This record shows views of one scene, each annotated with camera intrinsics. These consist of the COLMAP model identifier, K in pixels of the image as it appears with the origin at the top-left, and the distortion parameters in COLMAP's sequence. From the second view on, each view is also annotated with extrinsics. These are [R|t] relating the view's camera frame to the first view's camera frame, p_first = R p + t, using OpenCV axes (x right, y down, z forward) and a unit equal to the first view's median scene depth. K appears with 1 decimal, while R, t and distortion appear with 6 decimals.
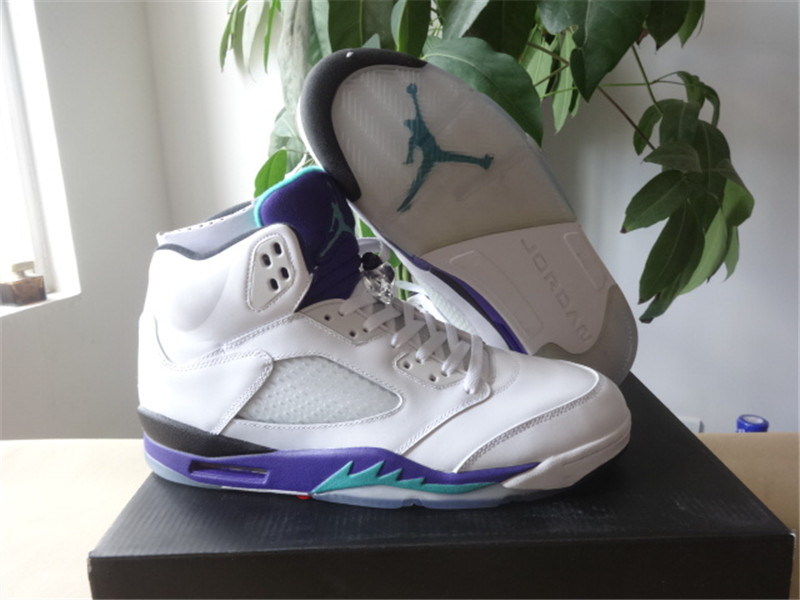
lens RADIAL K [[589.3, 0, 400.0], [0, 589.3, 300.0], [0, 0, 1]] dist [-0.000376, -0.000326]
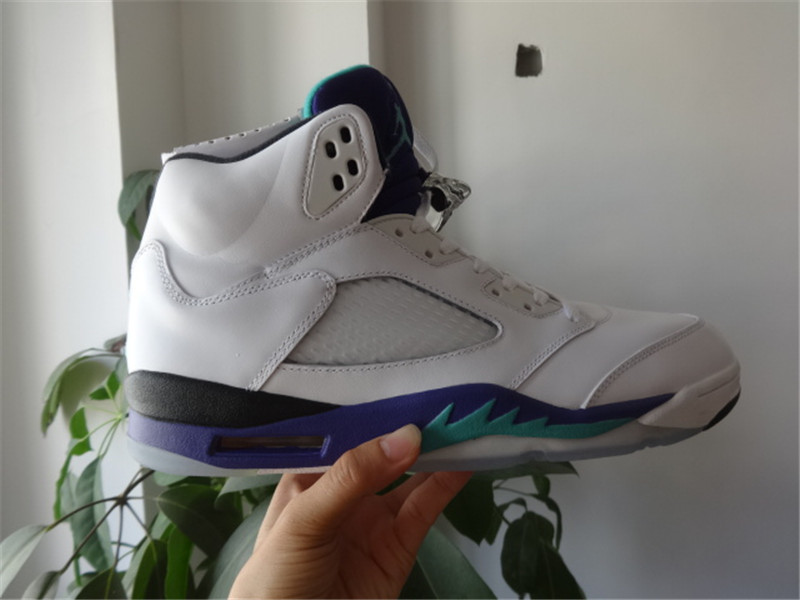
lens RADIAL K [[588.4, 0, 400.0], [0, 588.4, 300.0], [0, 0, 1]] dist [-0.000805, 0.000938]
pose [[0.981555, -0.021048, 0.190017, -0.281068], [0.057751, 0.980132, -0.189754, 0.276224], [-0.182248, 0.197228, 0.963269, 0.255484]]
